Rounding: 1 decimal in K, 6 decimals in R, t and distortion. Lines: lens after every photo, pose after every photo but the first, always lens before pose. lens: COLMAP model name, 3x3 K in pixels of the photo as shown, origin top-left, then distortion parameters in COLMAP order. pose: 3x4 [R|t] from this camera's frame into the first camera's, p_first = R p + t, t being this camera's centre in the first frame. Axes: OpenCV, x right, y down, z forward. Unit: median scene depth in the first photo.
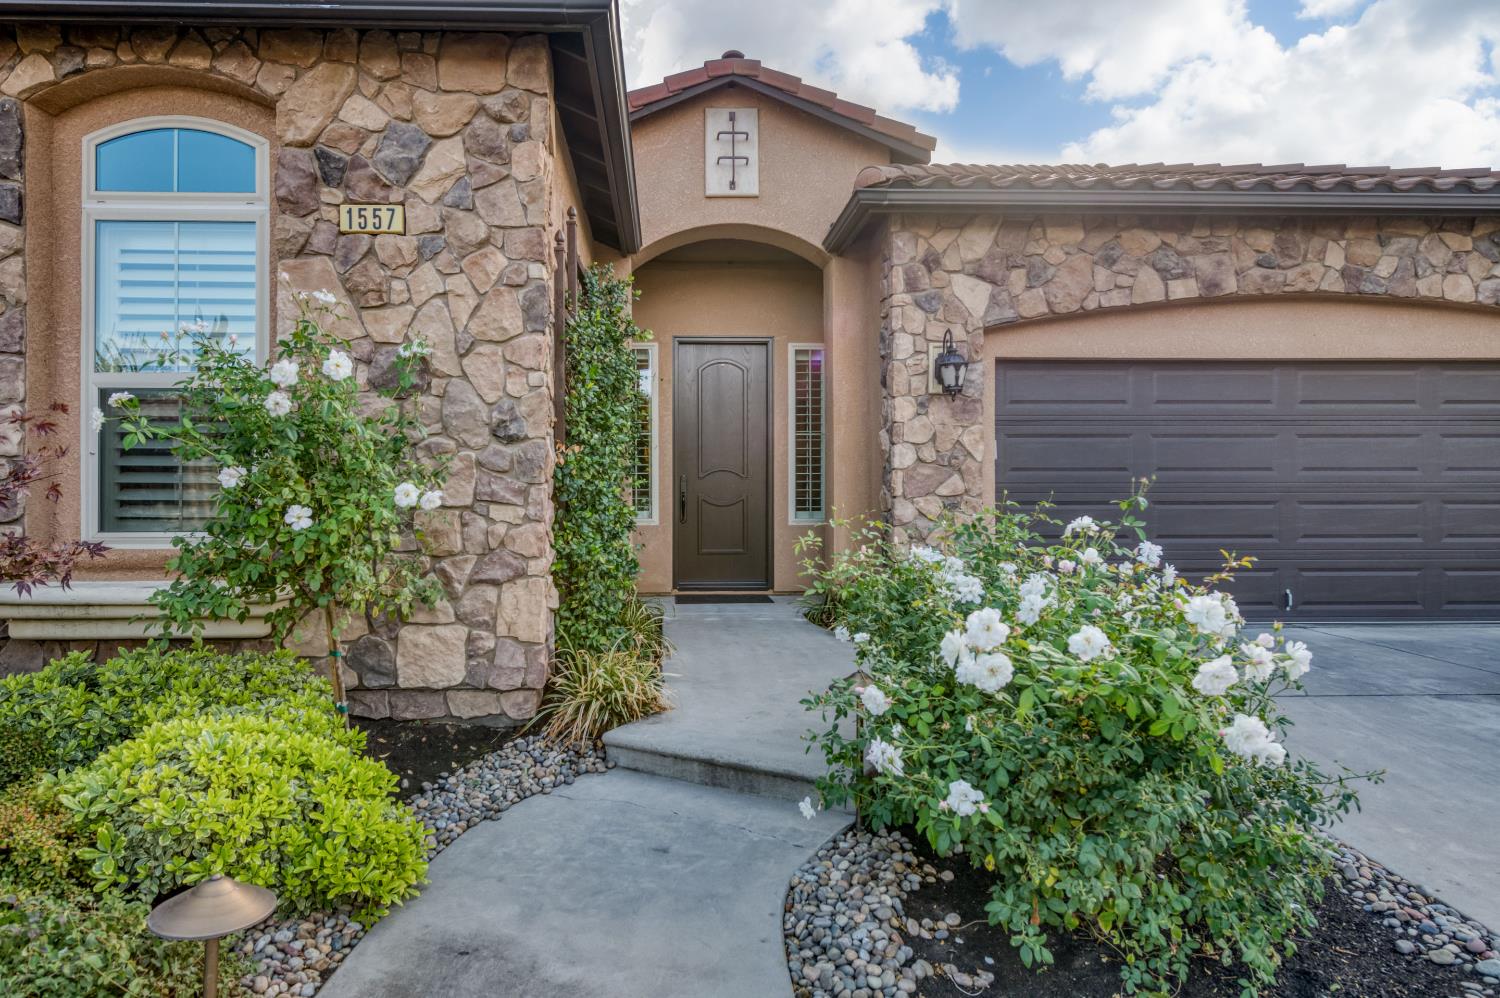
lens RADIAL K [[883.8, 0, 684.2], [0, 883.8, 500.4], [0, 0, 1]] dist [0.001547, 0.001044]
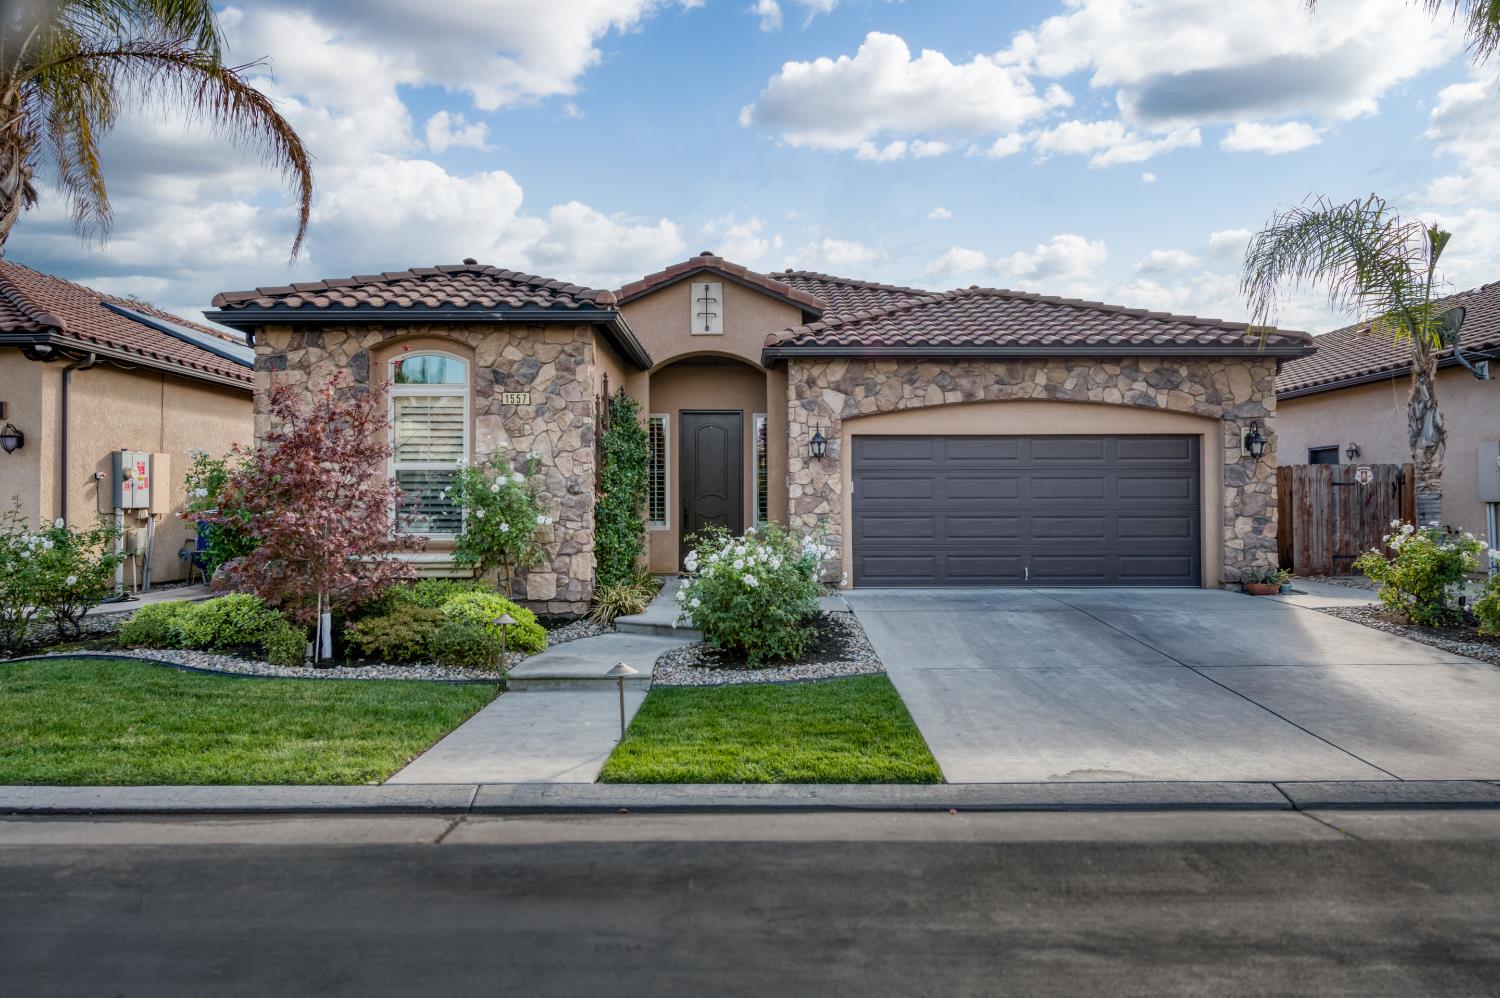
lens RADIAL K [[981.1, 0, 753.6], [0, 981.1, 499.4], [0, 0, 1]] dist [-0.001724, -0.000158]
pose [[0.999890, -0.000369, -0.014821, 0.193486], [0.000311, 0.999992, -0.003893, -0.026517], [0.014822, 0.003888, 0.999883, -0.980843]]
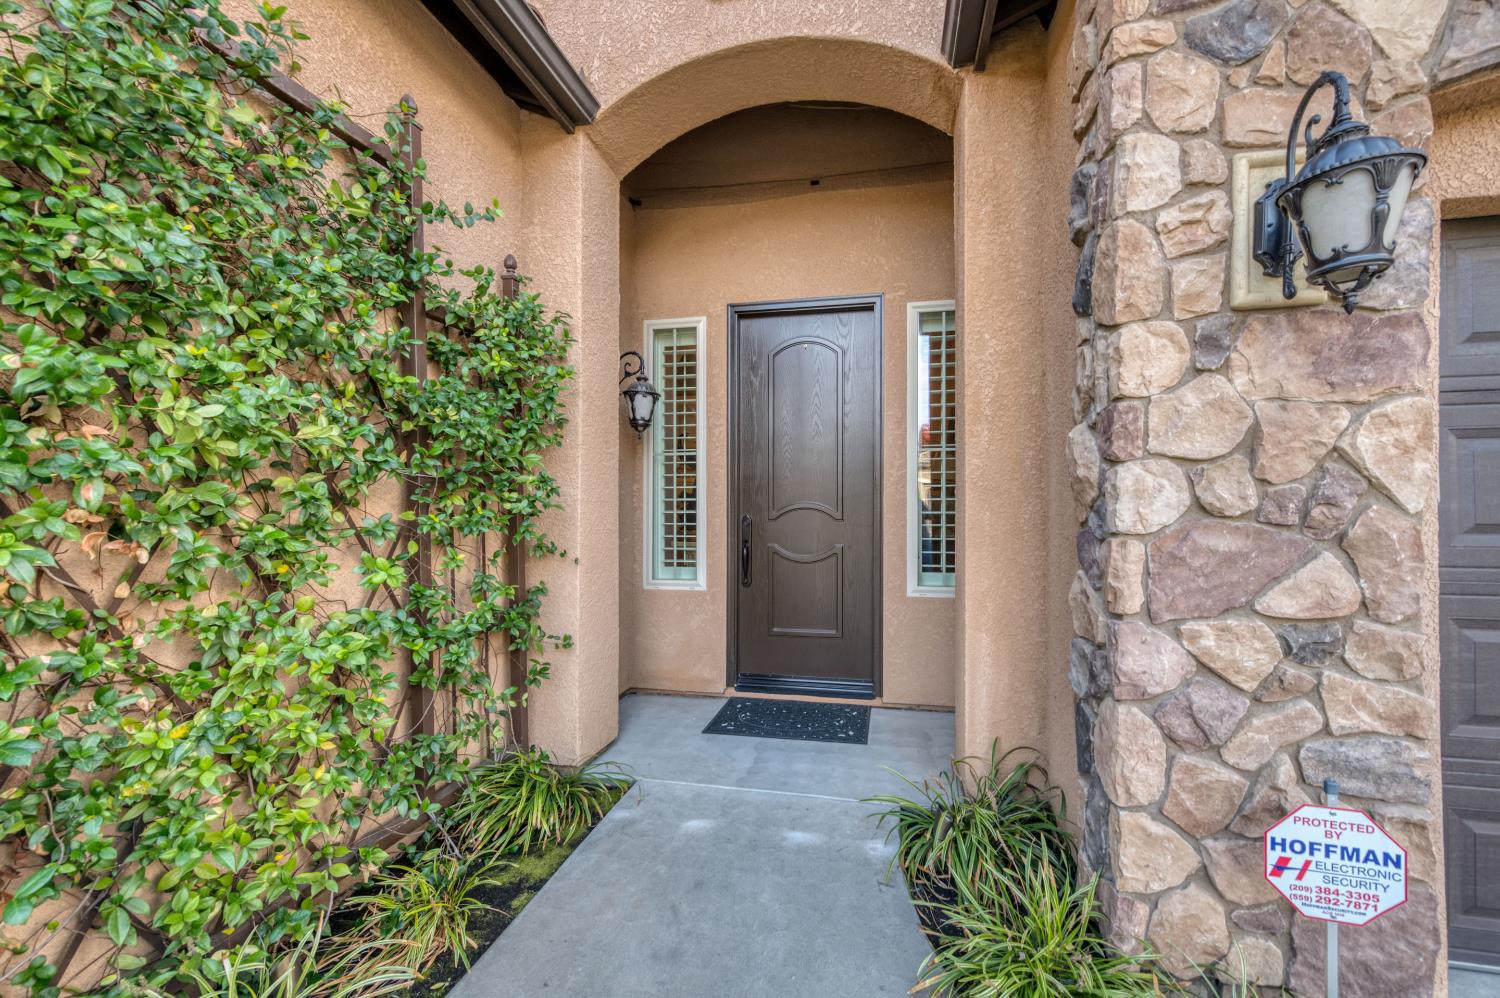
lens RADIAL K [[627.9, 0, 759.2], [0, 627.9, 508.8], [0, 0, 1]] dist [-0.000620, -0.000247]
pose [[0.972937, 0.002202, -0.231059, 0.158626], [-0.001646, 0.999995, 0.002598, -0.046011], [0.231063, -0.002147, 0.972936, 0.730923]]
